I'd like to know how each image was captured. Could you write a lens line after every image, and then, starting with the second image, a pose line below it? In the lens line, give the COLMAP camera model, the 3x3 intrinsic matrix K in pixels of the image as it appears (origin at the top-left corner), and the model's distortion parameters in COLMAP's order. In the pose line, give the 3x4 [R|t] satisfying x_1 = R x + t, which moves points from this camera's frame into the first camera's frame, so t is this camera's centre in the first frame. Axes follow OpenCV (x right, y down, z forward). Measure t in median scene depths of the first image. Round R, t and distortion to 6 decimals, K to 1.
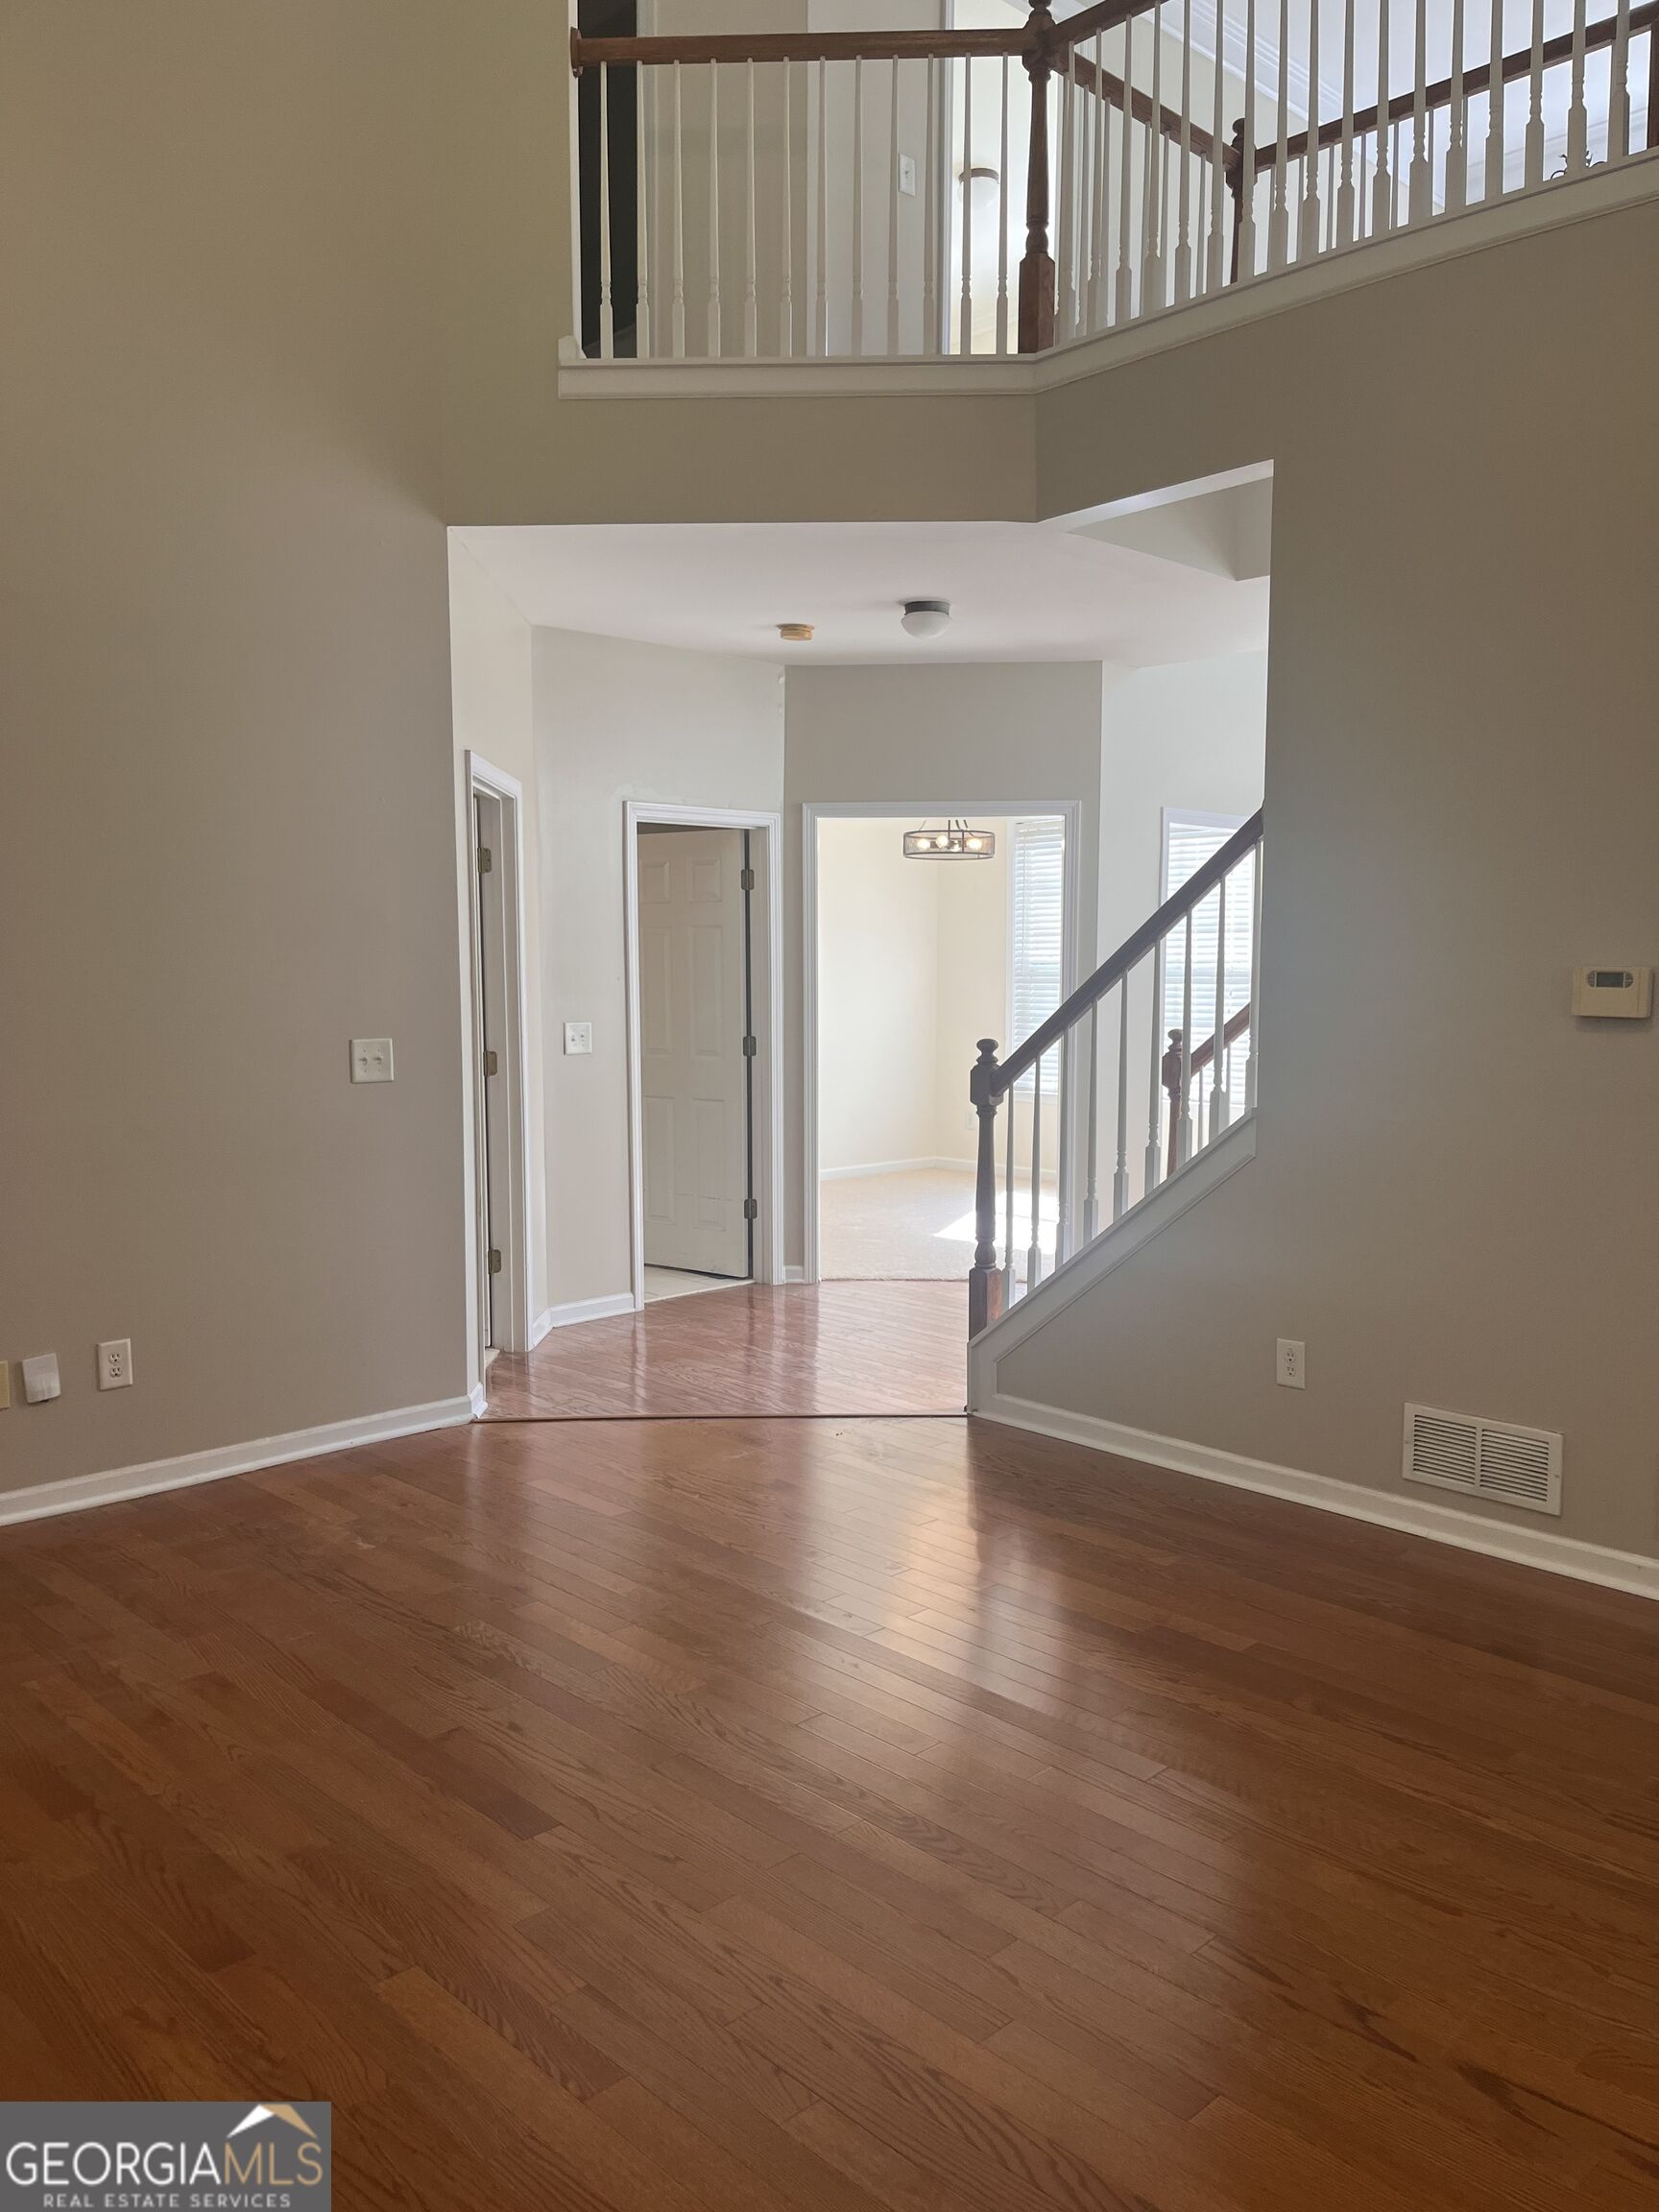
lens RADIAL K [[1645.8, 0, 809.9], [0, 1645.8, 1129.9], [0, 0, 1]] dist [0.057003, -0.081574]
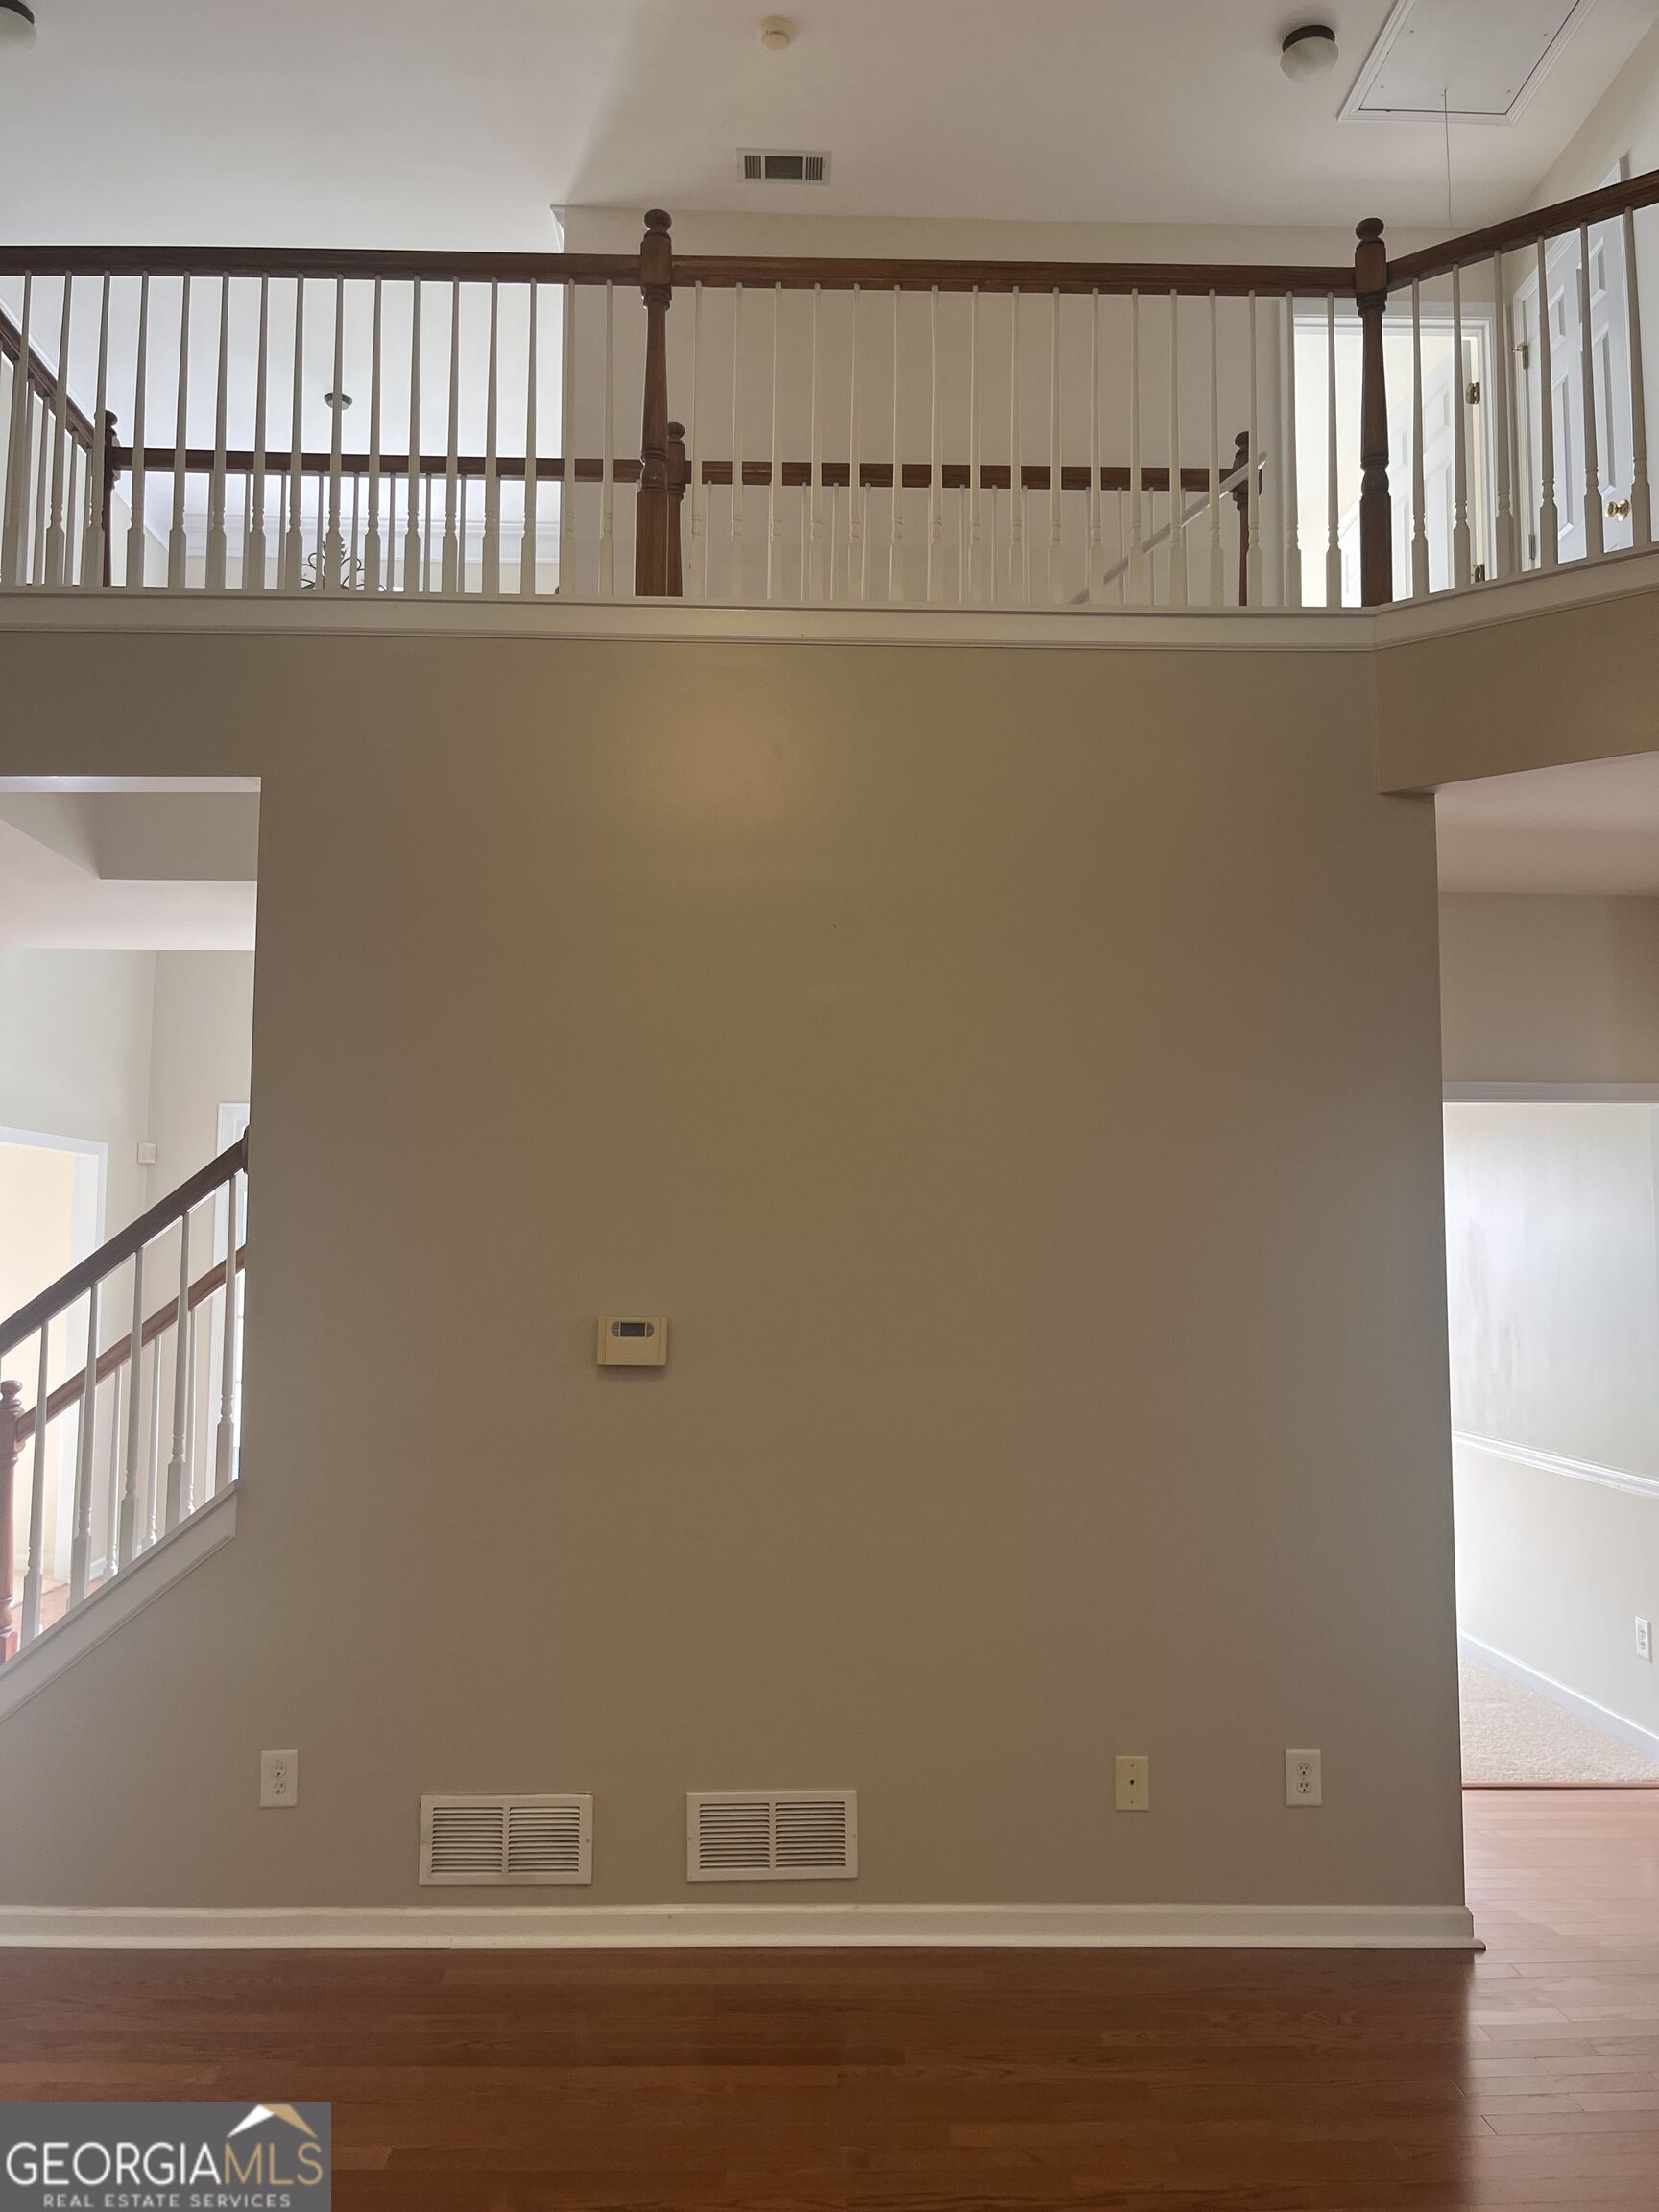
lens RADIAL K [[1645.8, 0, 706.1], [0, 1645.8, 1176.1], [0, 0, 1]] dist [0.057003, -0.081574]
pose [[0.675962, 0.059681, 0.734516, -0.231576], [0.073670, 0.986250, -0.147932, -0.025992], [-0.733245, 0.154108, 0.662271, 0.238445]]
